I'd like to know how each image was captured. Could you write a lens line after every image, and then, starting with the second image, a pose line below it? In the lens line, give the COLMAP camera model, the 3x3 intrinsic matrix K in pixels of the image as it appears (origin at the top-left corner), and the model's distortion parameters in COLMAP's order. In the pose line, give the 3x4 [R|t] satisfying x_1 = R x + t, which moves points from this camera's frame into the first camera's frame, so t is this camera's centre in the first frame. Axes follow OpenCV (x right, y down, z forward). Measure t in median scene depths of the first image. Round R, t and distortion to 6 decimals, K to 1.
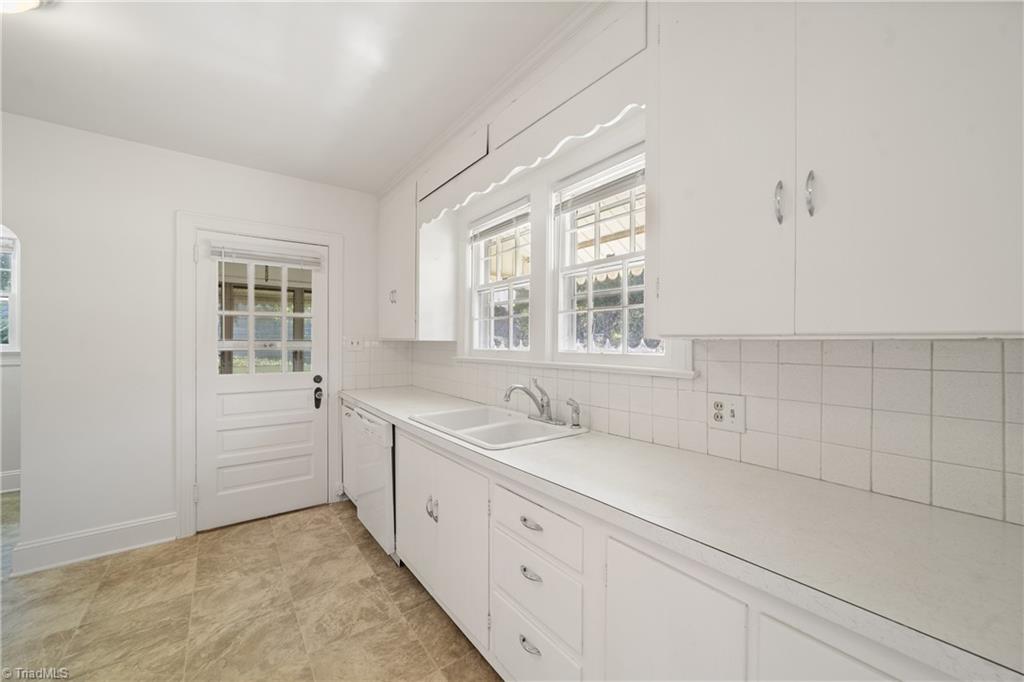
lens RADIAL K [[396.7, 0, 527.7], [0, 396.7, 339.5], [0, 0, 1]] dist [-0.024094, 0.005744]
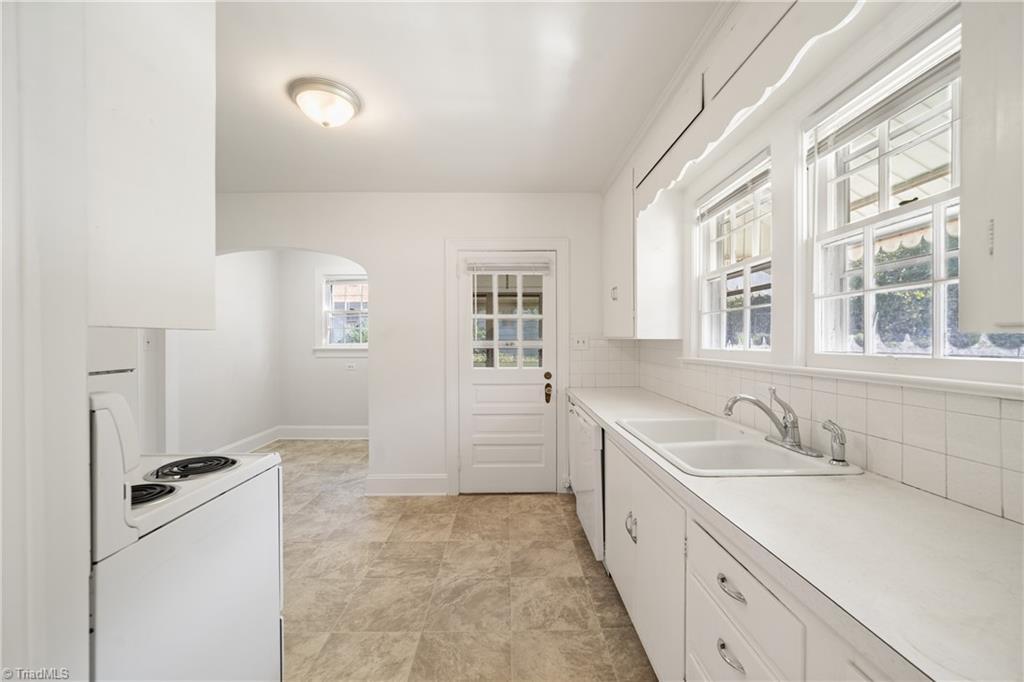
lens RADIAL K [[400.5, 0, 511.2], [0, 400.5, 341.1], [0, 0, 1]] dist [-0.017977, 0.000216]
pose [[0.794043, -0.004106, -0.607847, 0.075881], [0.007830, 0.999963, 0.003474, 0.002564], [0.607811, -0.007518, 0.794046, 0.099850]]
